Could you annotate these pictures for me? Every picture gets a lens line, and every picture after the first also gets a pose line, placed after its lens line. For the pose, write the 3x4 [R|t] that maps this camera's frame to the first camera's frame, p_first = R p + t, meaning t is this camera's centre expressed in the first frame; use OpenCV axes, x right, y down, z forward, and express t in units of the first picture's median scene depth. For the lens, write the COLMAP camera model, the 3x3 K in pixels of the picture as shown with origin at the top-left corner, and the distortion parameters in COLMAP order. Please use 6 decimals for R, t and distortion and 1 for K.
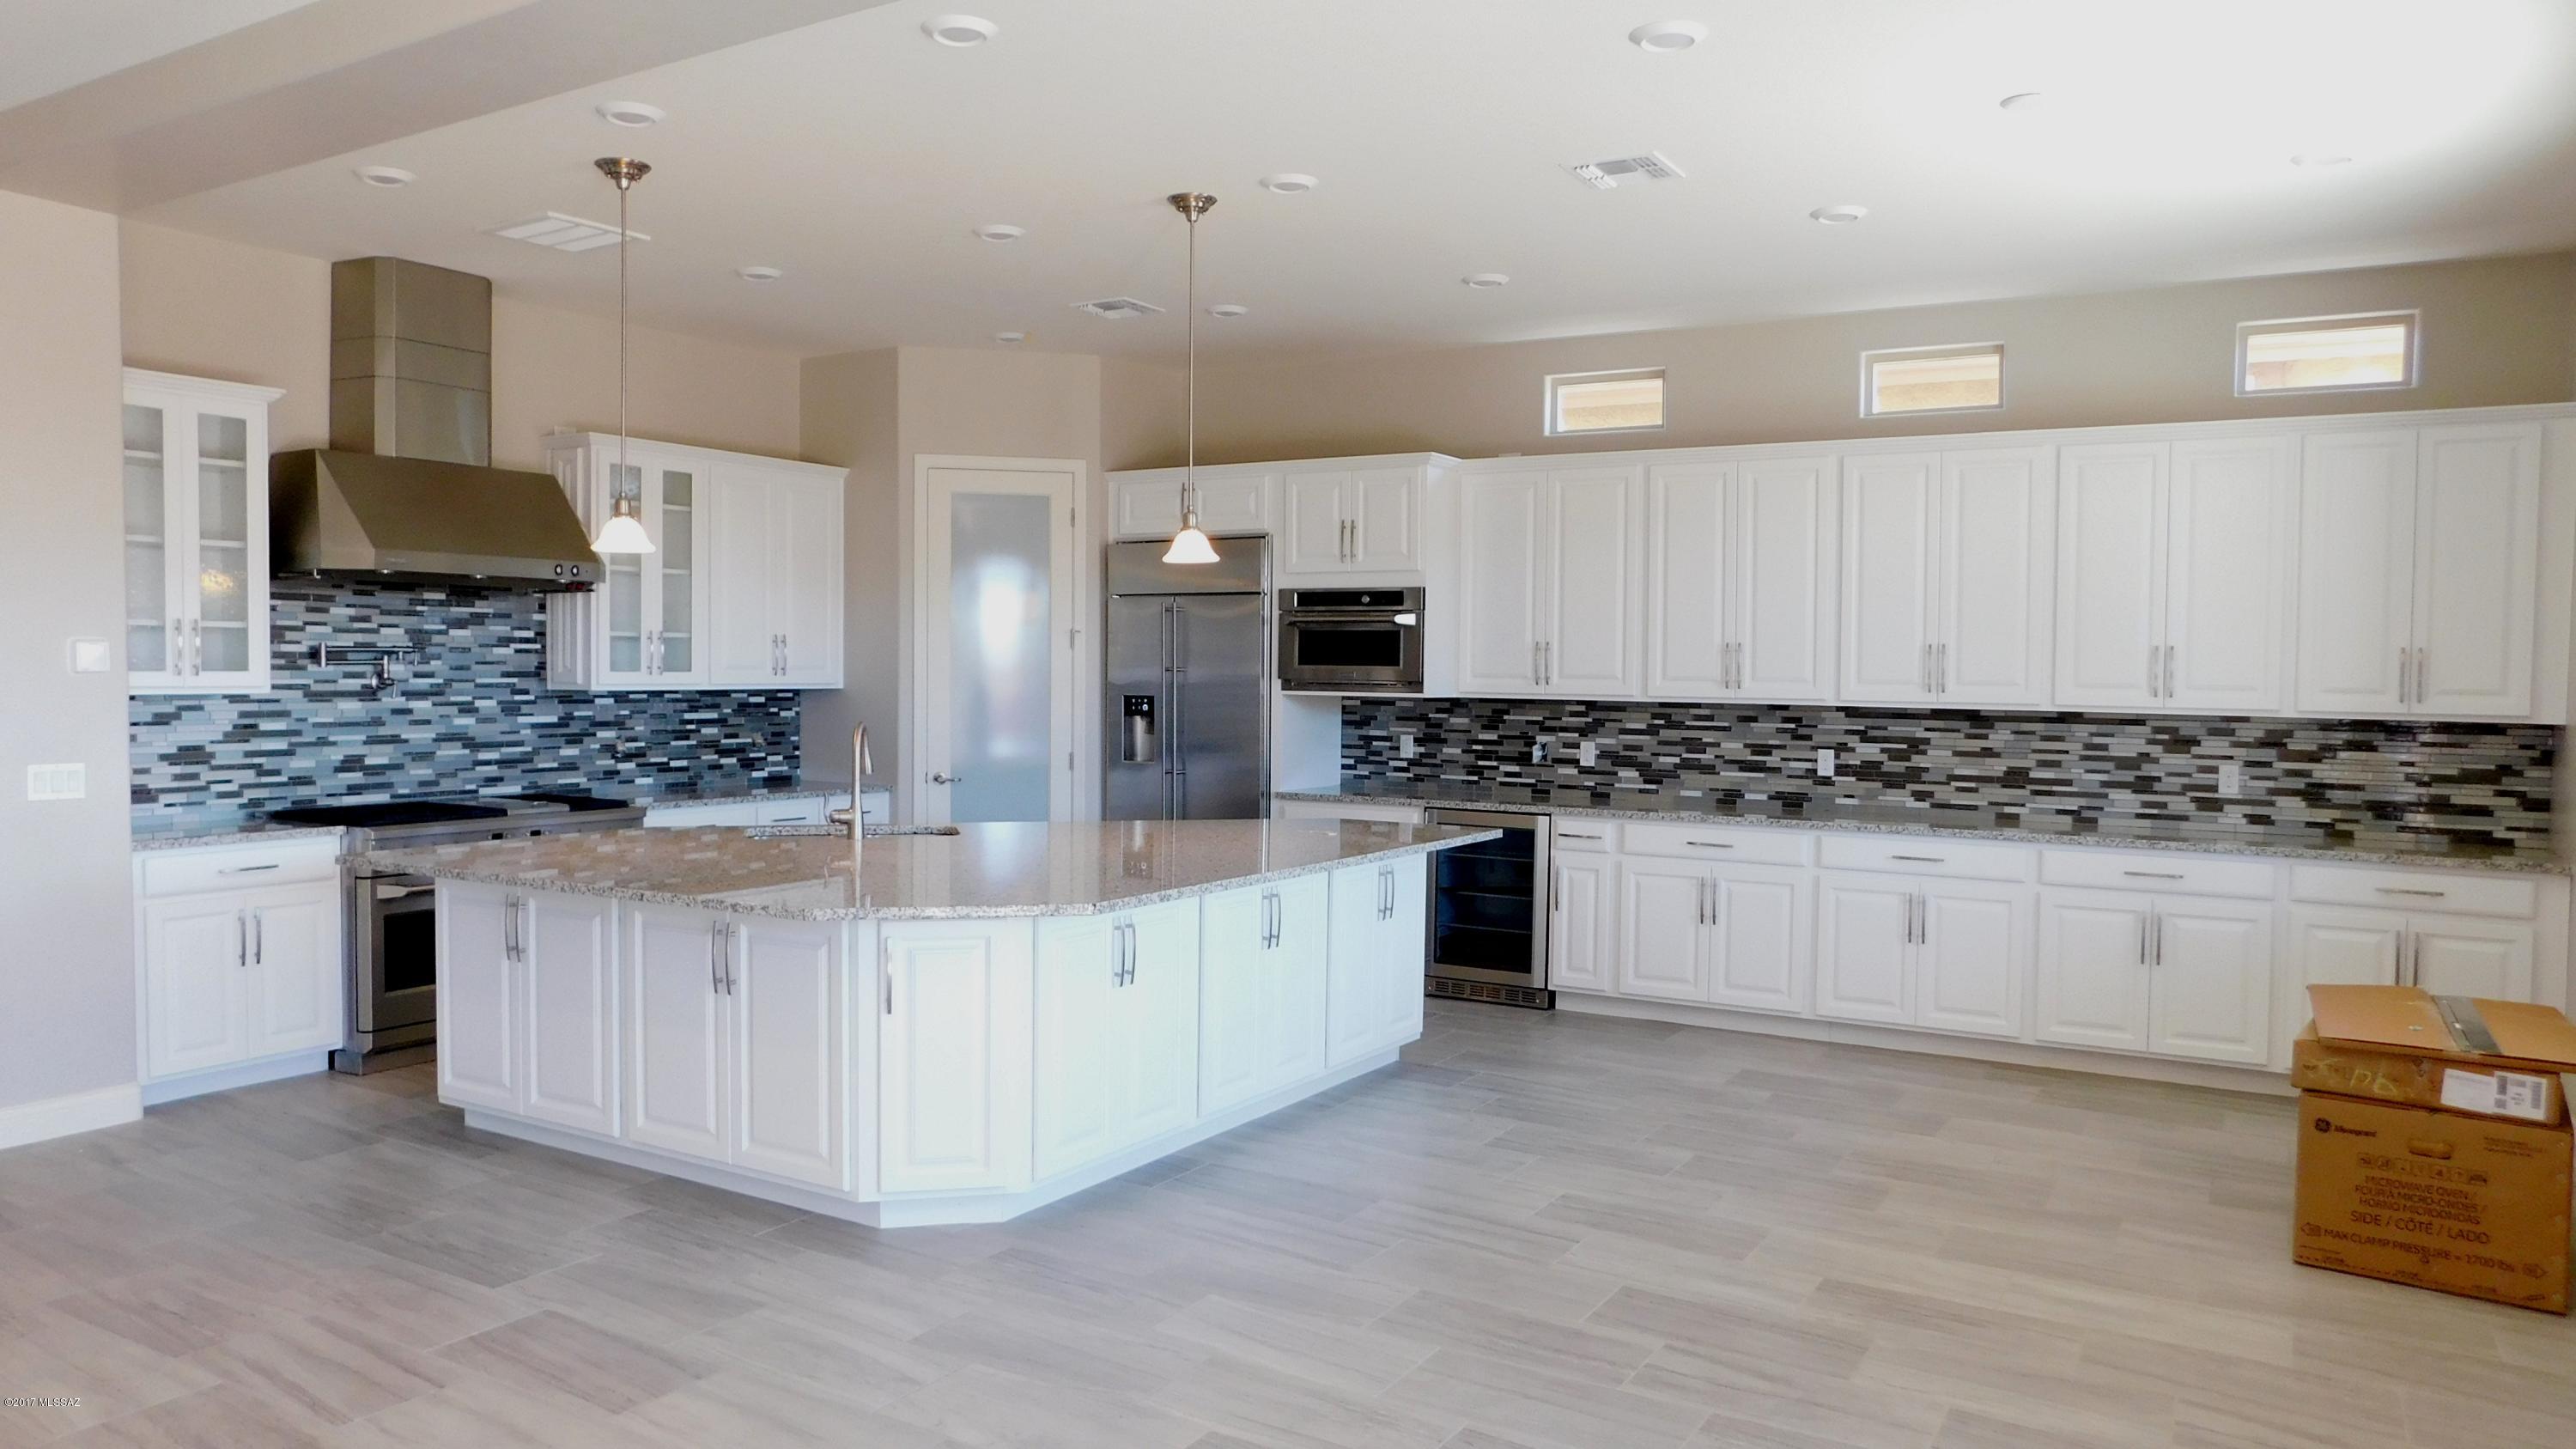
lens RADIAL K [[1615.0, 0, 1099.3], [0, 1615.0, 721.9], [0, 0, 1]] dist [-0.003958, -0.002333]
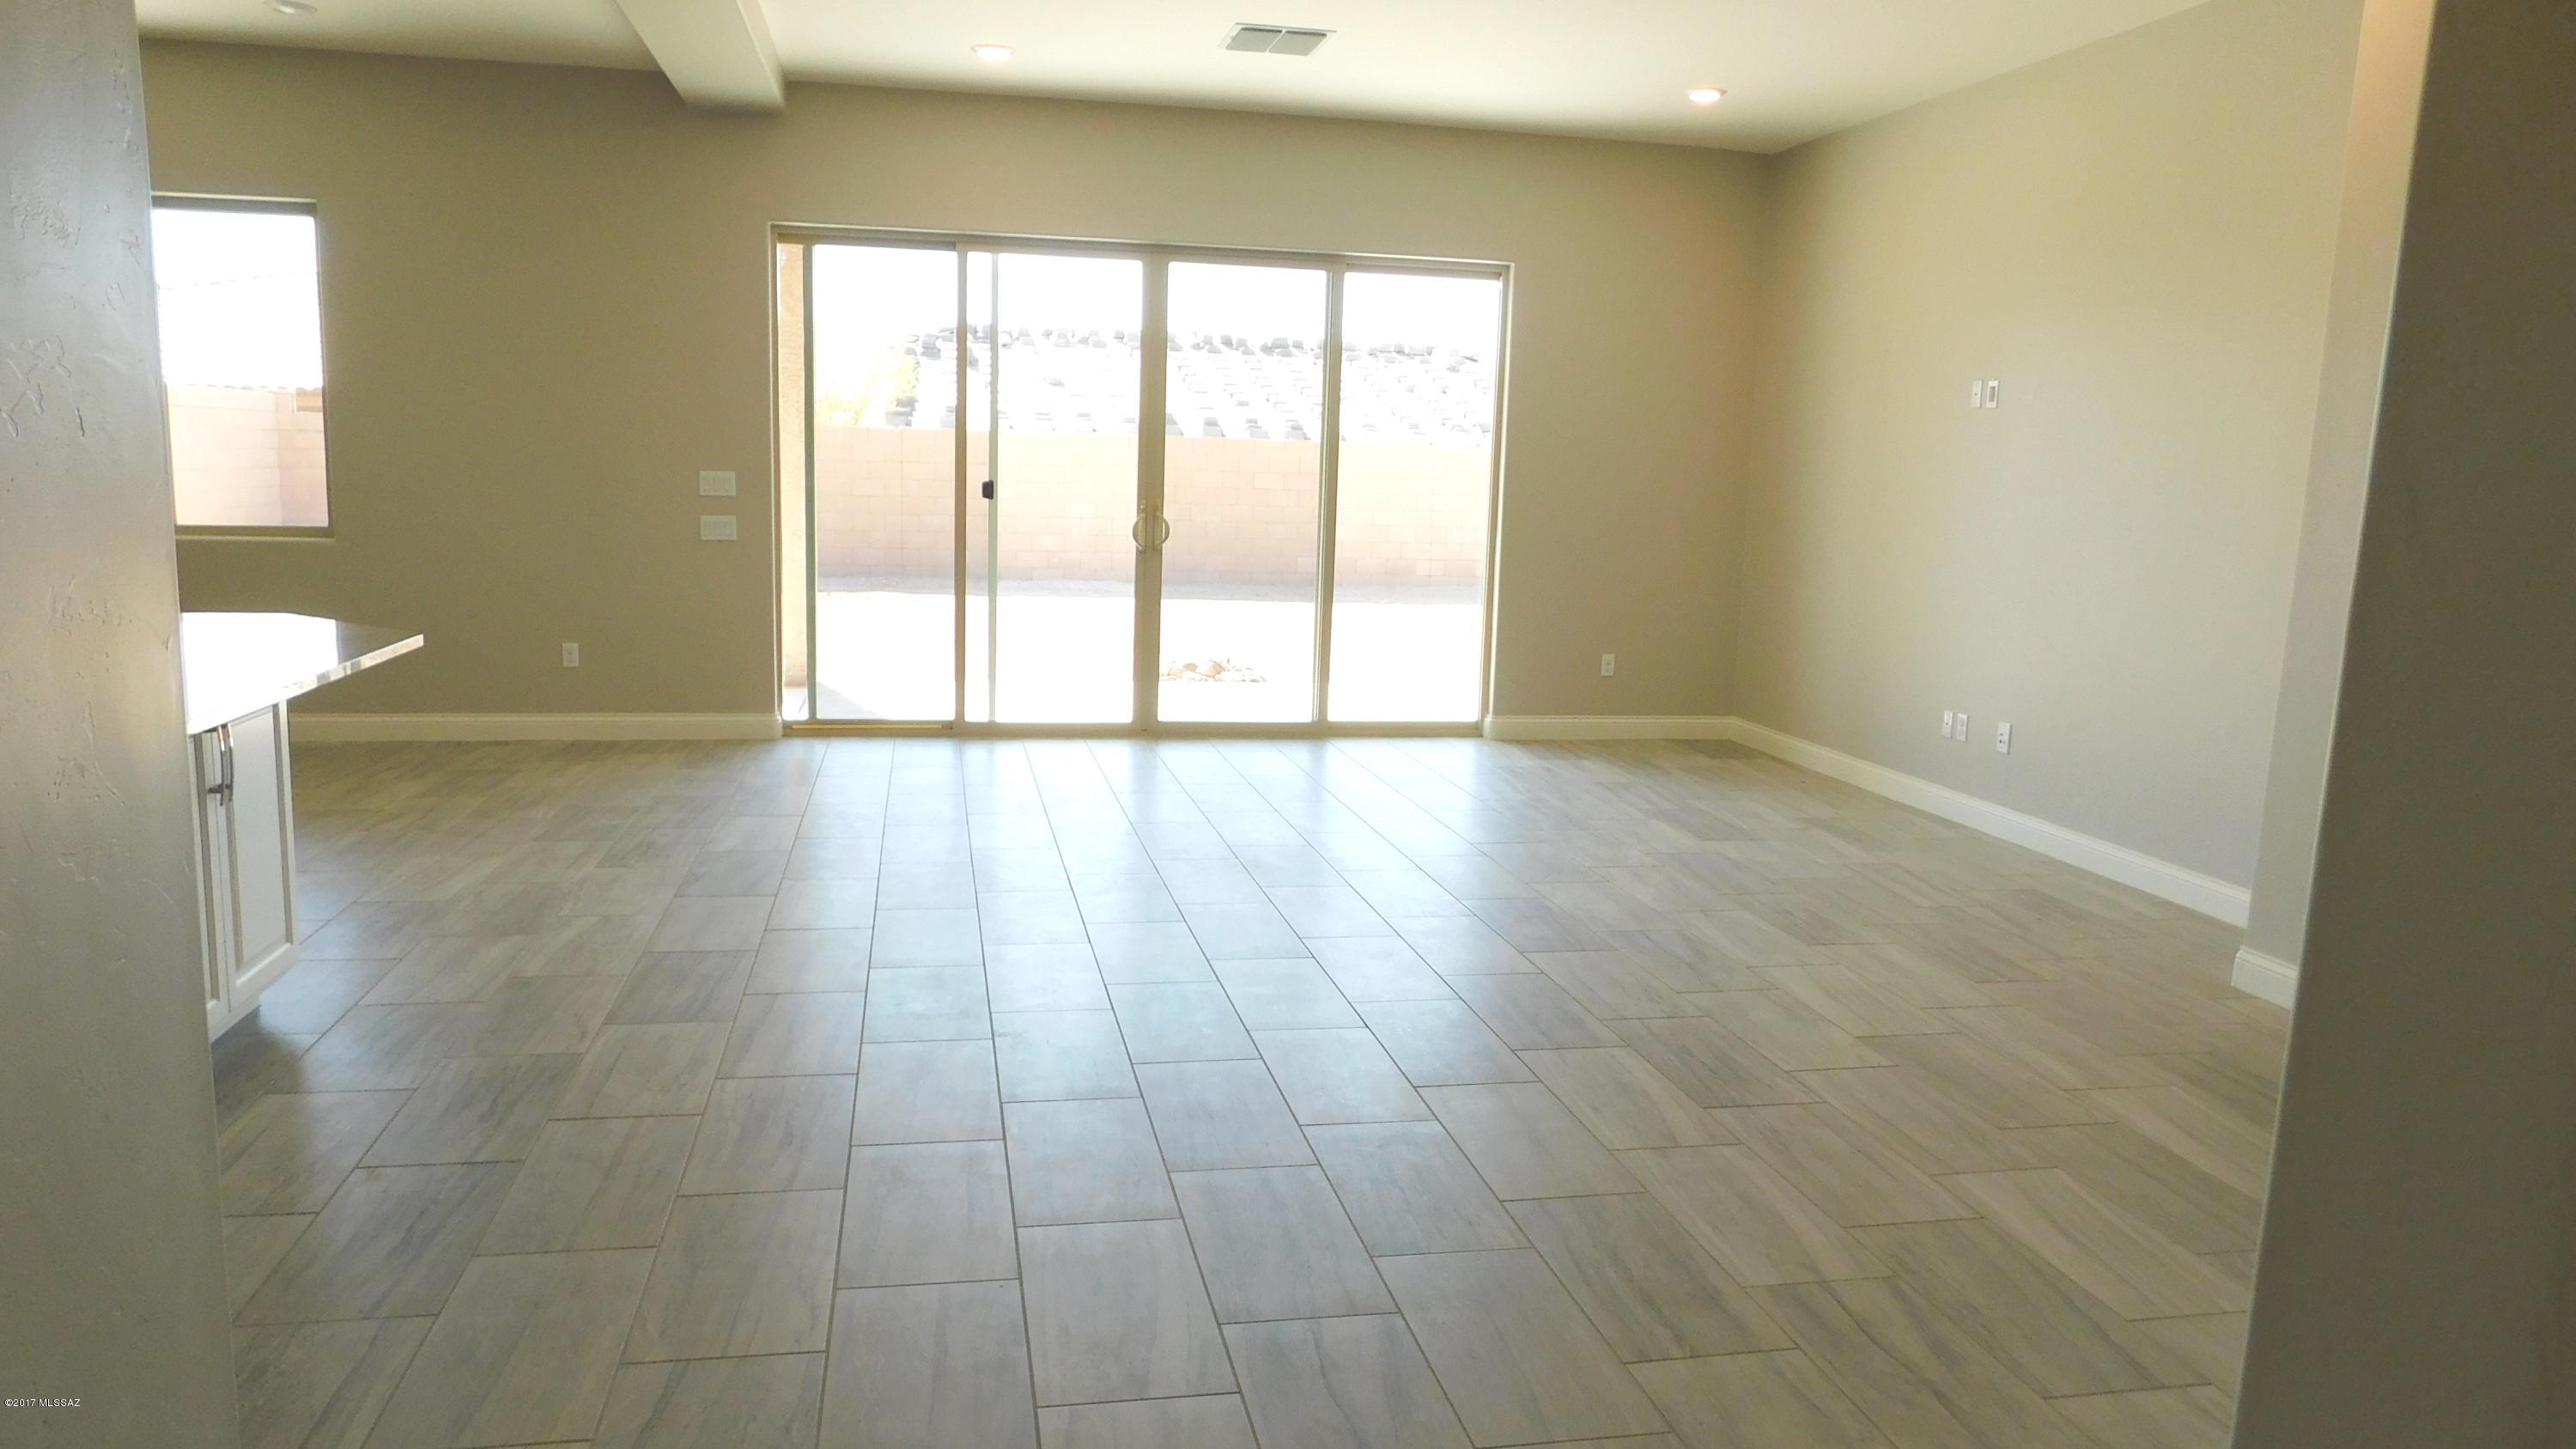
lens RADIAL K [[1735.9, 0, 1265.2], [0, 1735.9, 736.0], [0, 0, 1]] dist [-0.055648, 0.060573]
pose [[-0.659426, -0.154575, 0.735706, -0.692838], [-0.007707, 0.979971, 0.198989, -0.022322], [-0.751730, 0.125549, -0.647410, 0.669154]]
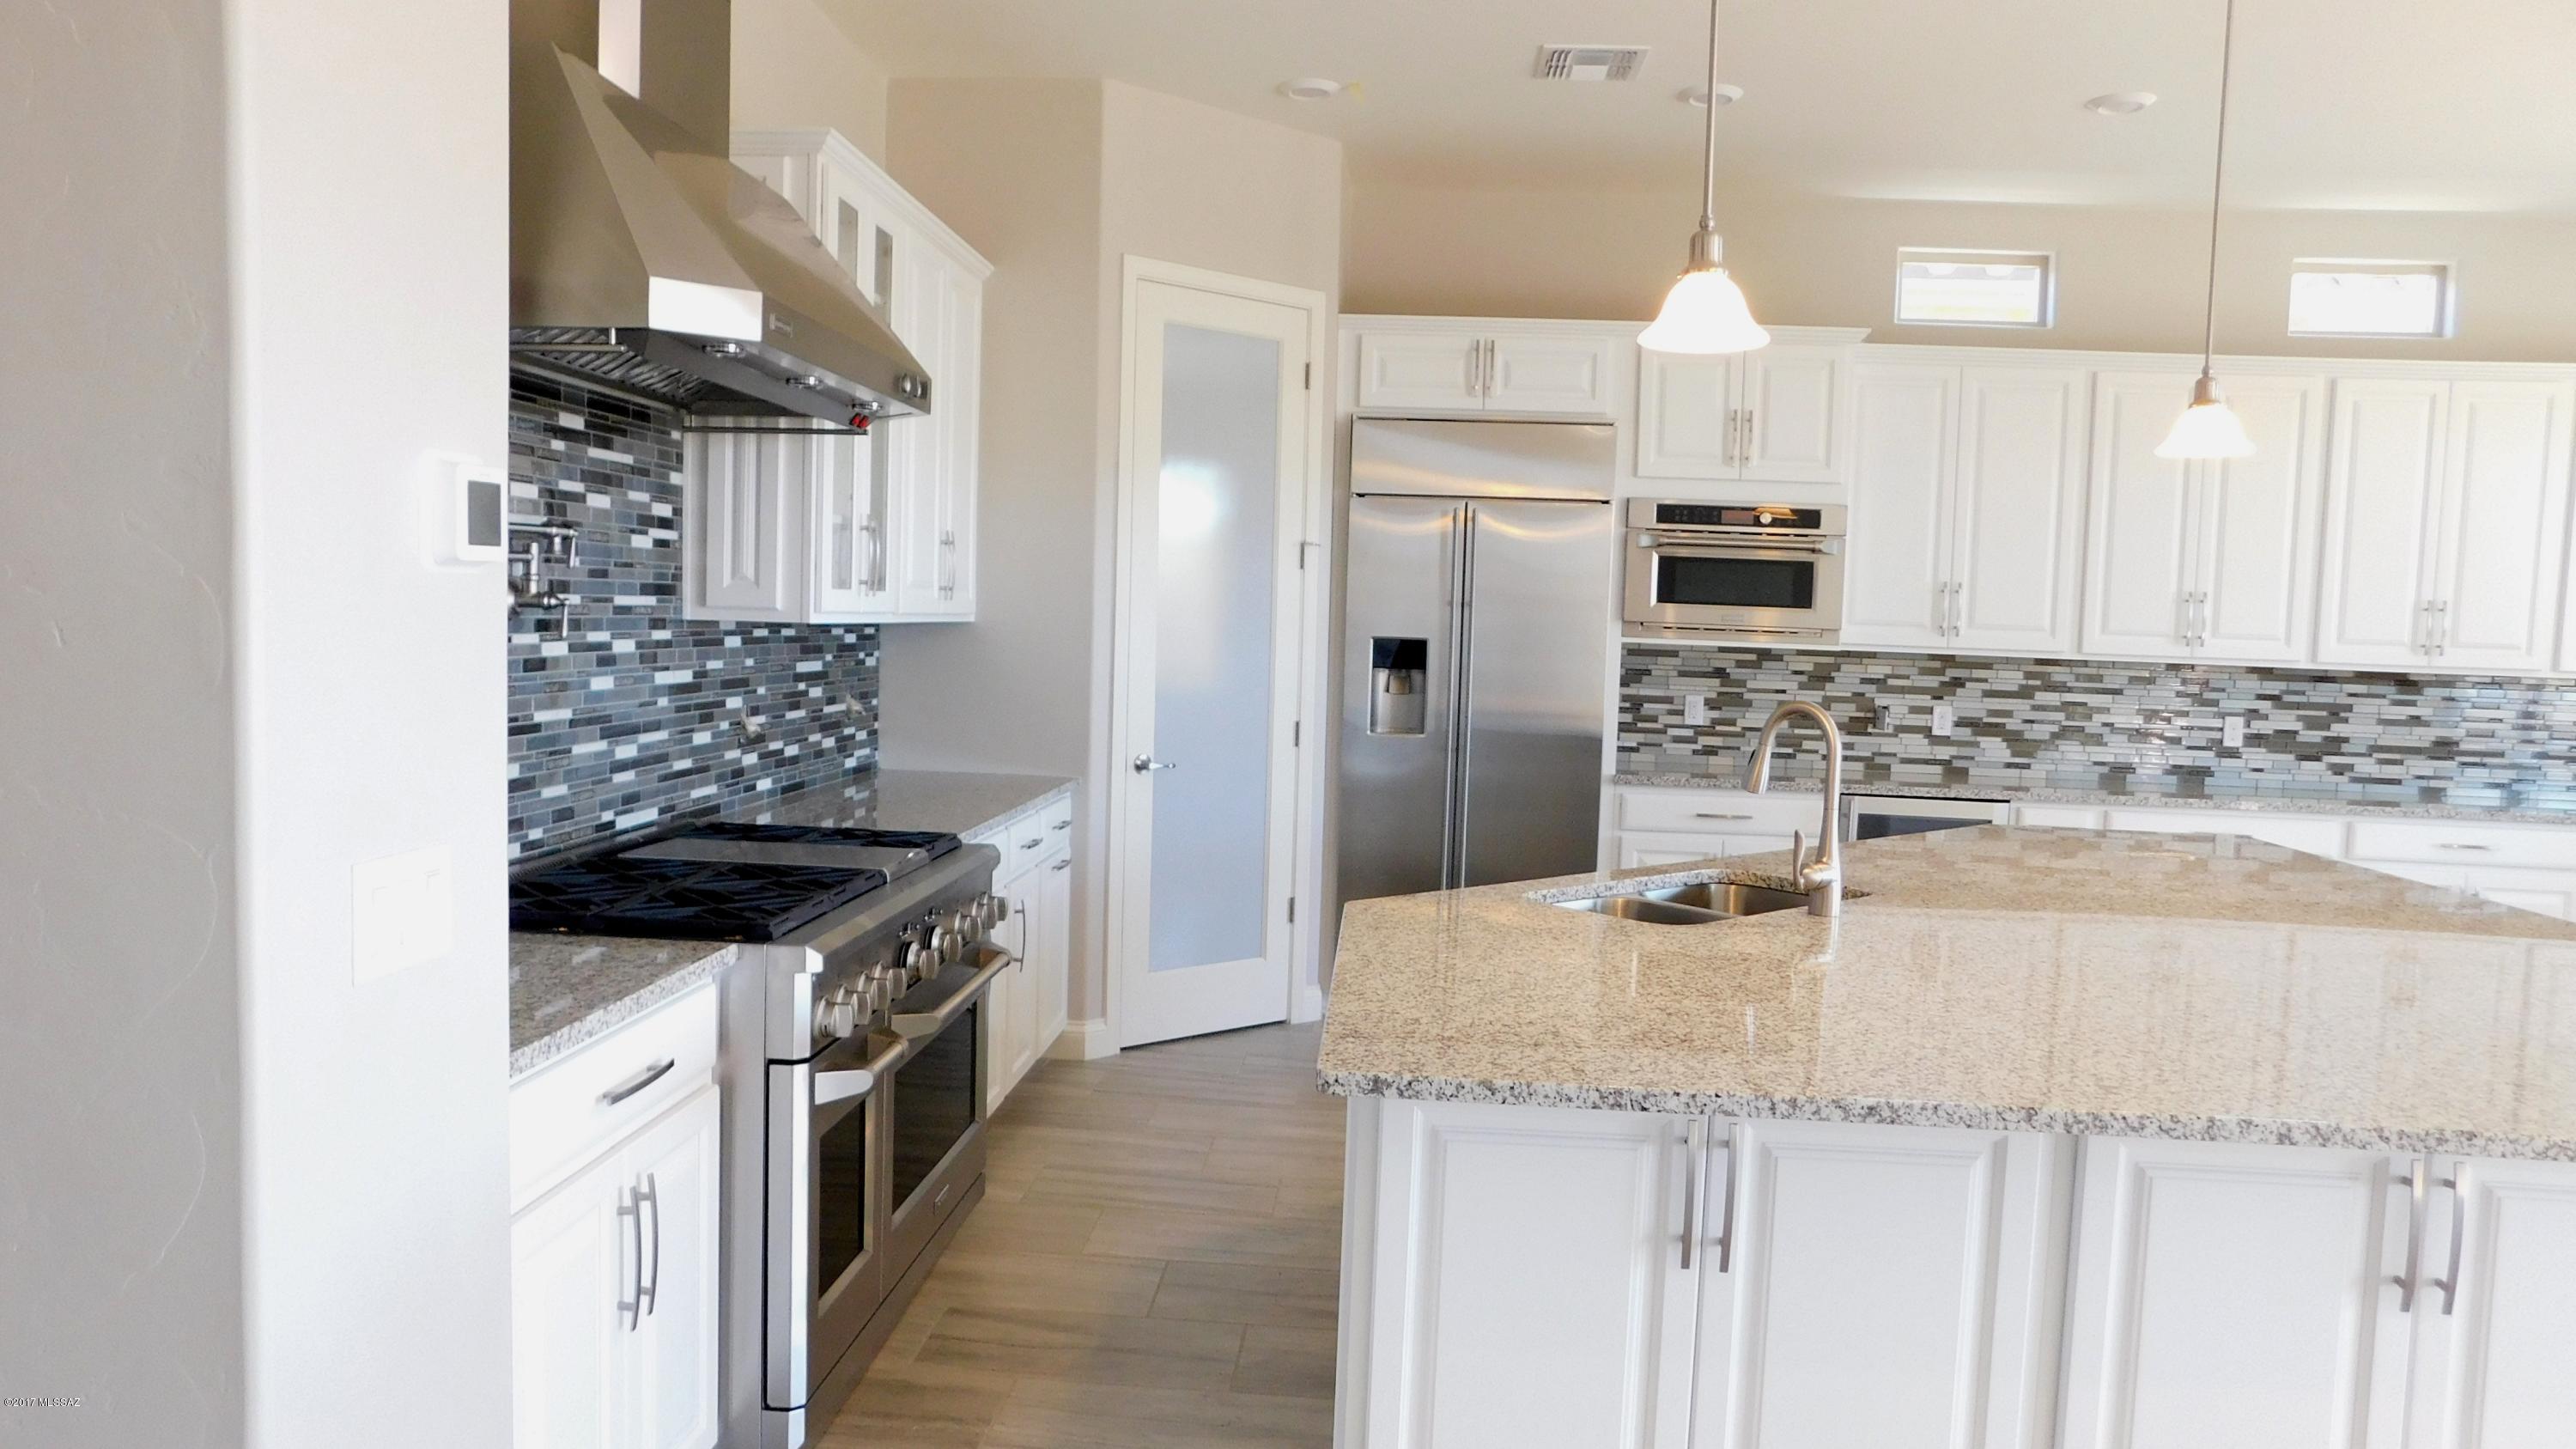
lens RADIAL K [[1735.9, 0, 1265.2], [0, 1735.9, 736.0], [0, 0, 1]] dist [-0.055648, 0.060573]
pose [[0.885863, -0.013281, 0.463756, -0.439814], [-0.009424, 0.998869, 0.046606, -0.010614], [-0.463851, -0.045657, 0.884736, 0.419873]]
